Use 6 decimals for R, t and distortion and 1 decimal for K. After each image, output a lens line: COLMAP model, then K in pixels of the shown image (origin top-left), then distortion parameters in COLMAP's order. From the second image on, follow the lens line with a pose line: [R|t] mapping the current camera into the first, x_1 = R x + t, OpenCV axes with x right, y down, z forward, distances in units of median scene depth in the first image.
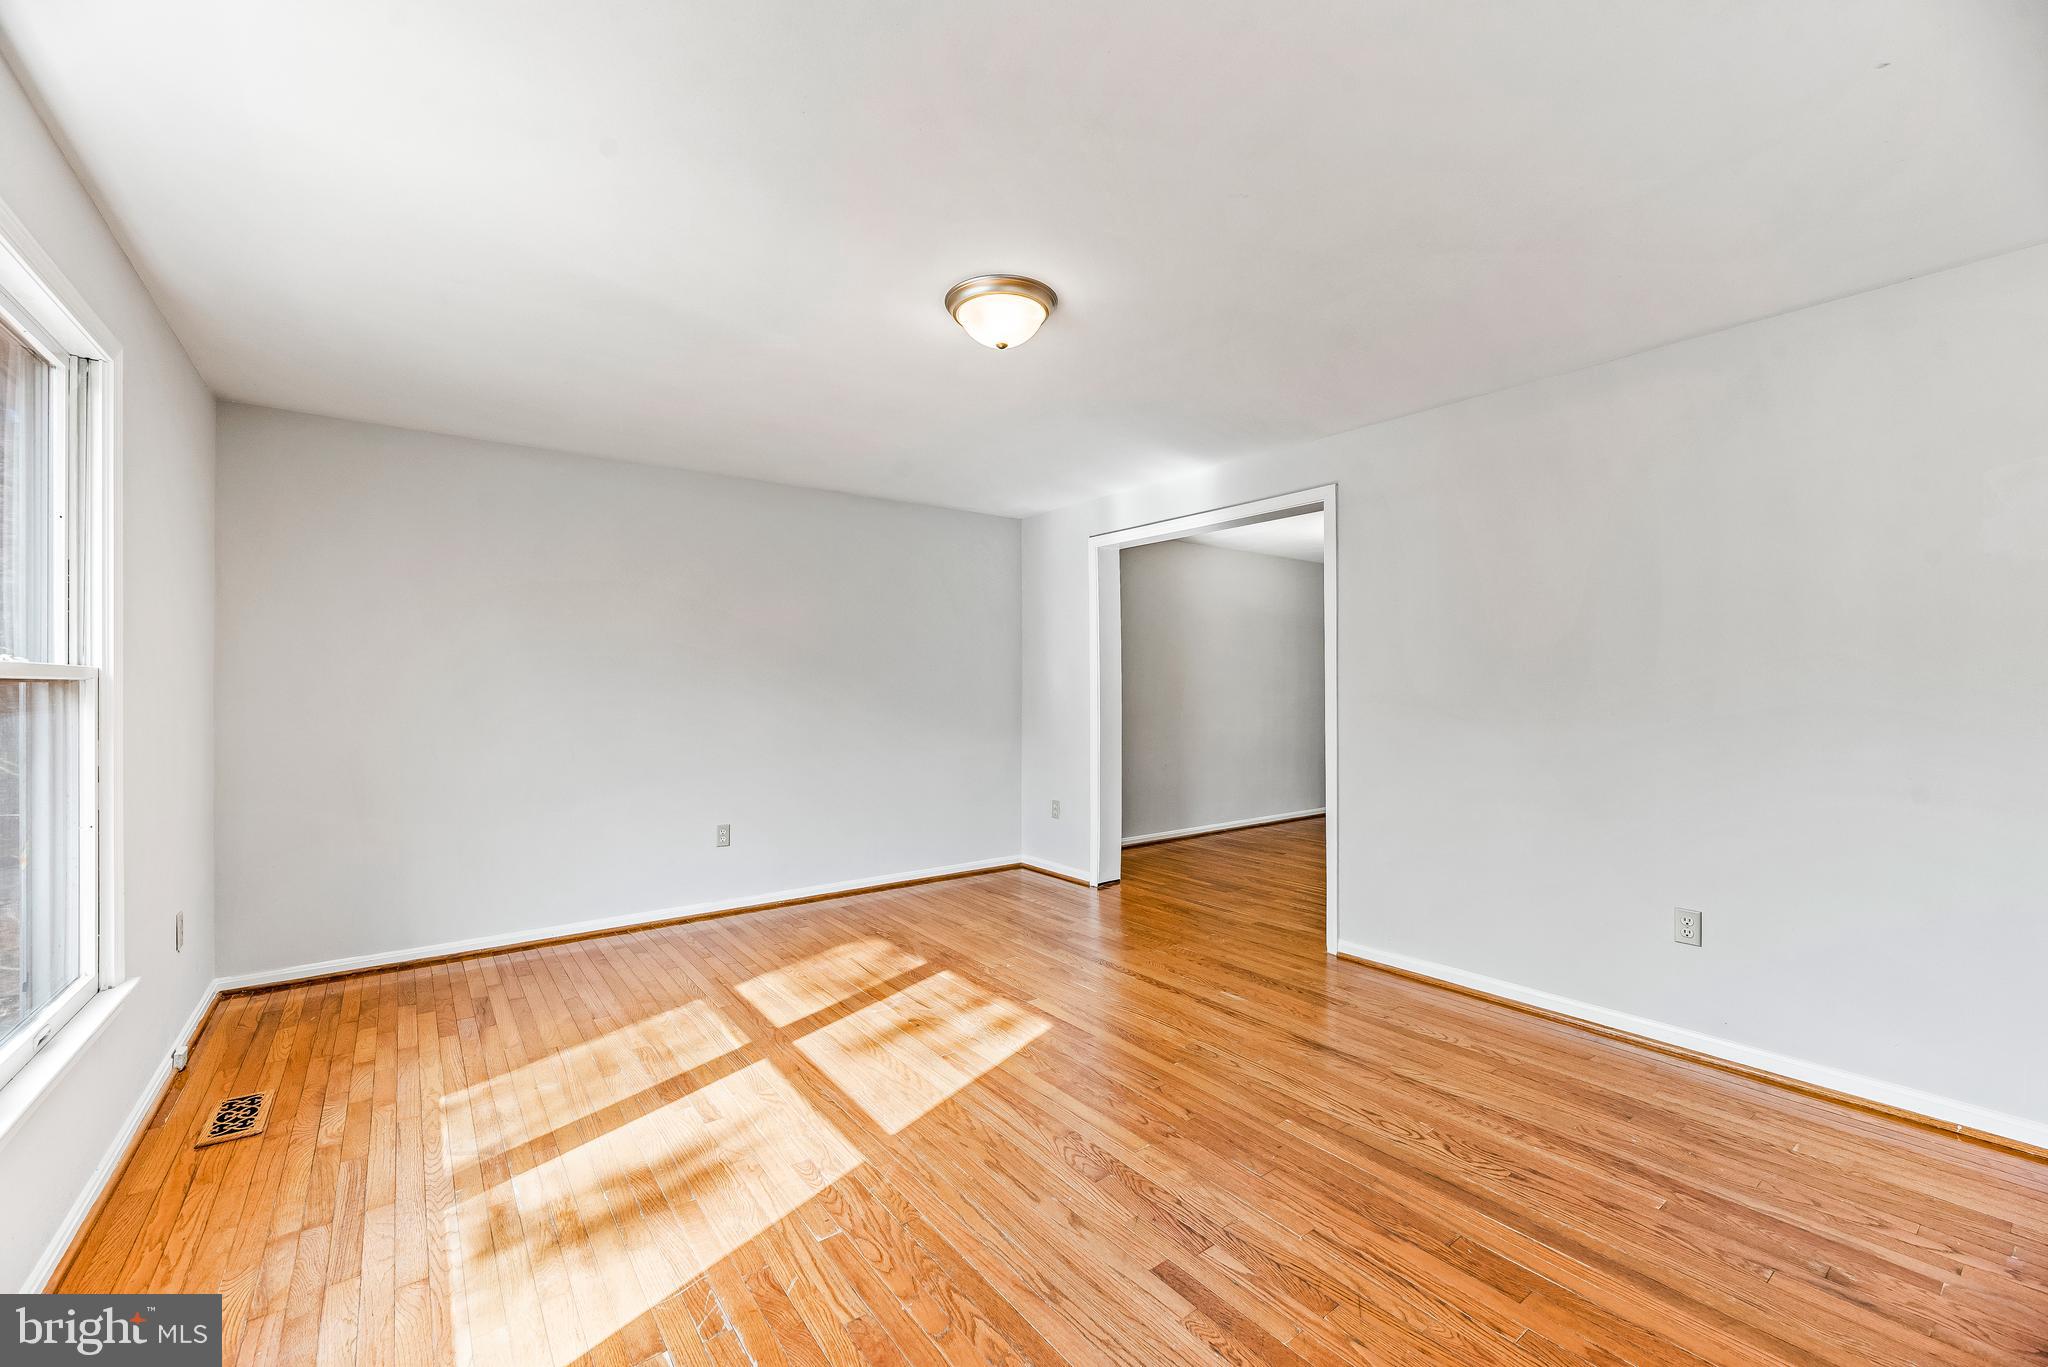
lens RADIAL K [[831.2, 0, 1018.8], [0, 831.2, 676.8], [0, 0, 1]] dist [-0.003777, 0.000338]
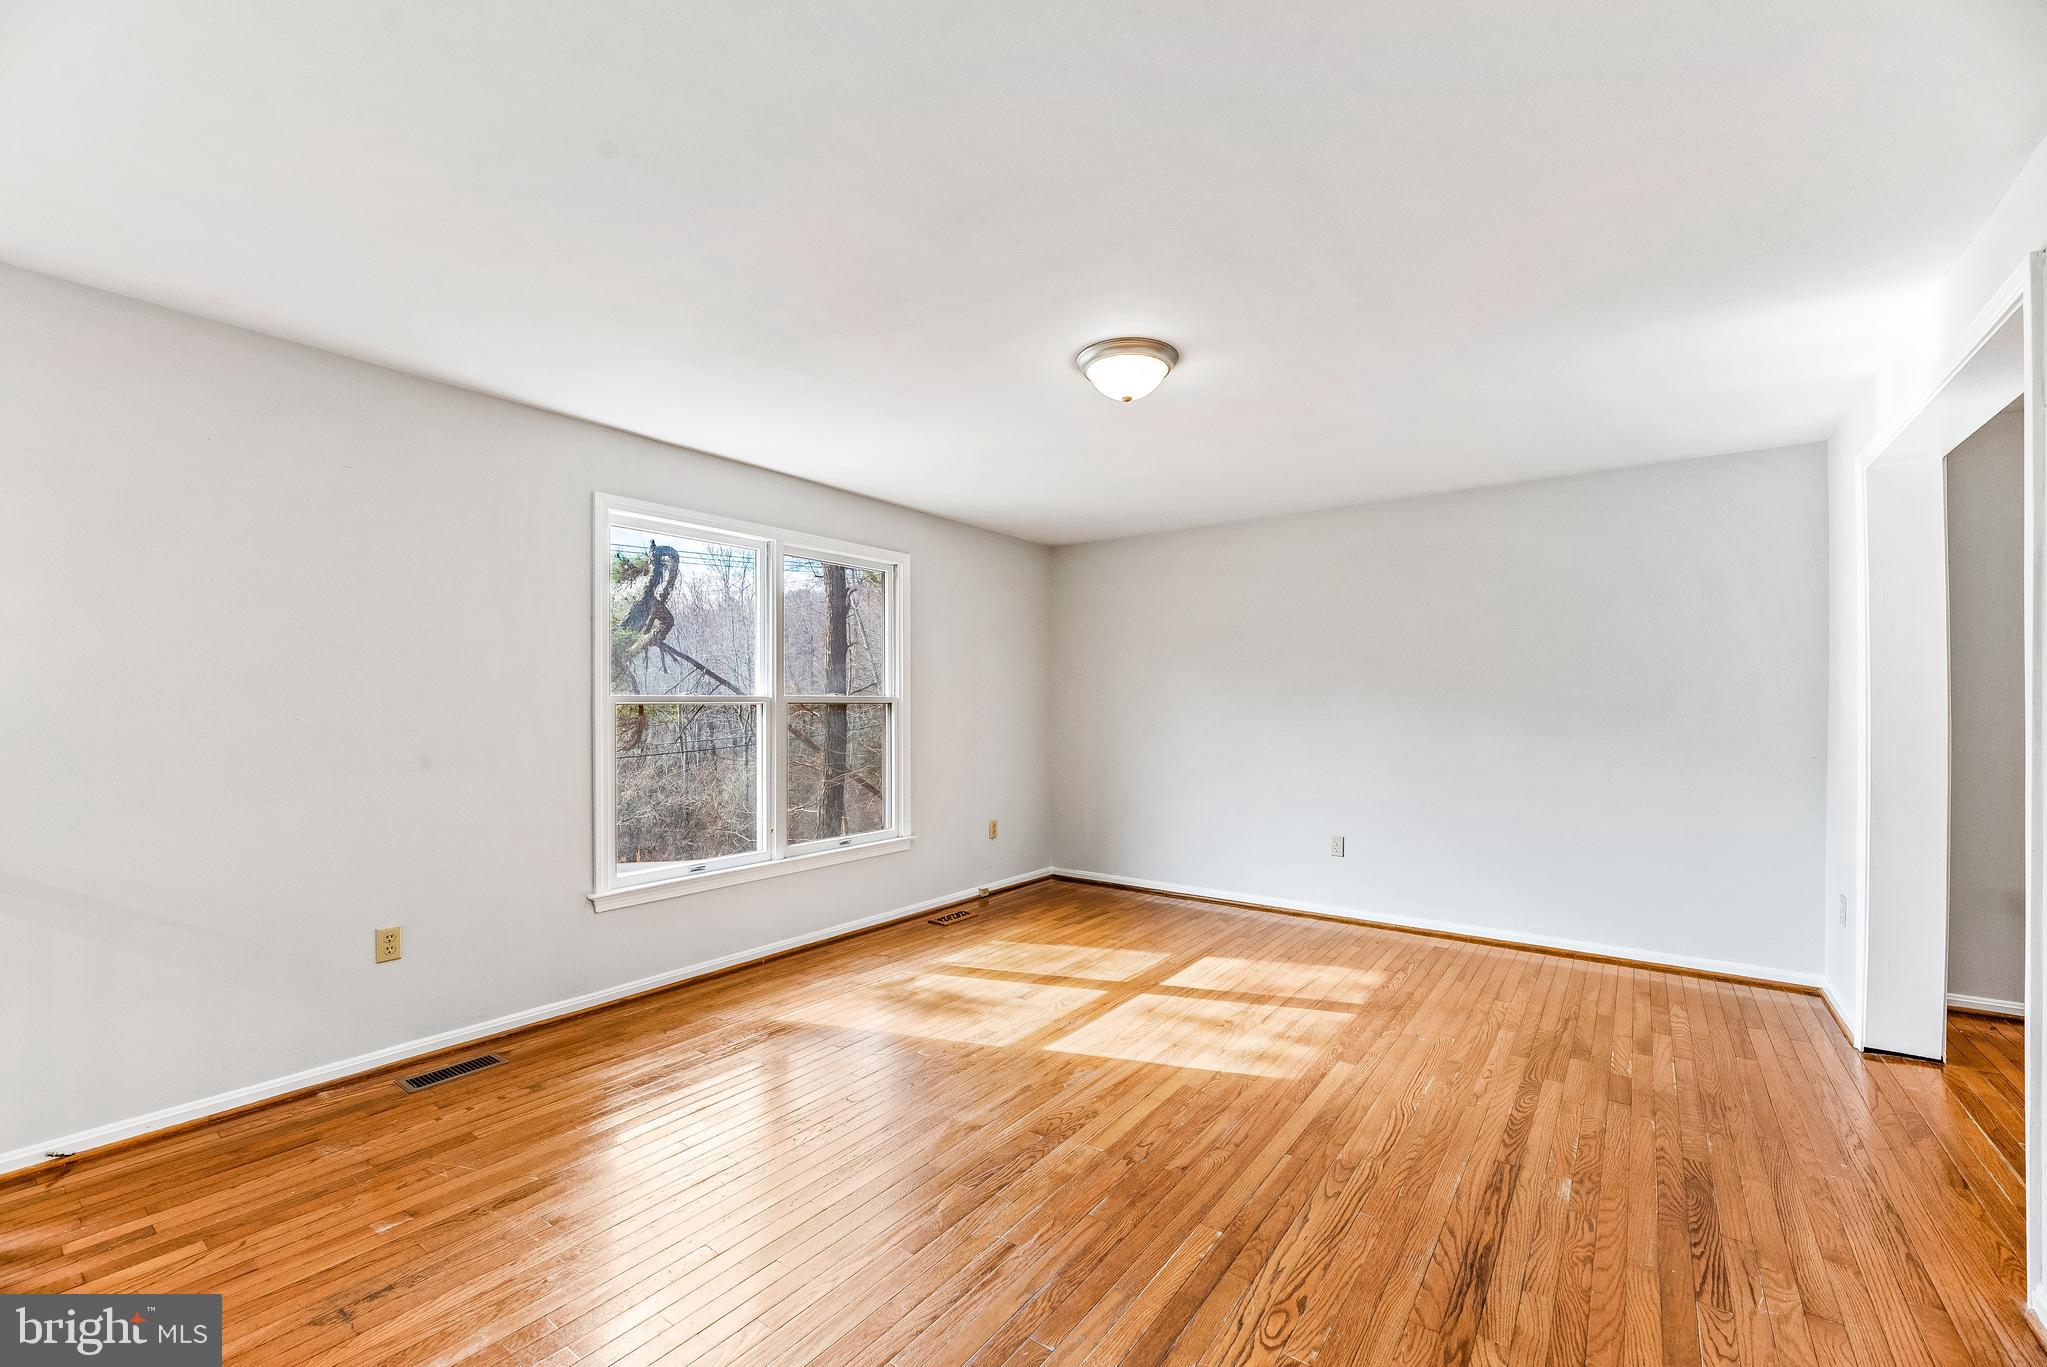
lens RADIAL K [[830.8, 0, 1028.7], [0, 830.8, 699.3], [0, 0, 1]] dist [-0.003777, 0.000338]
pose [[0.289600, -0.007352, -0.957120, 0.835918], [0.003726, 0.999972, -0.006554, 0.008519], [0.957141, -0.001668, 0.289619, 0.461801]]
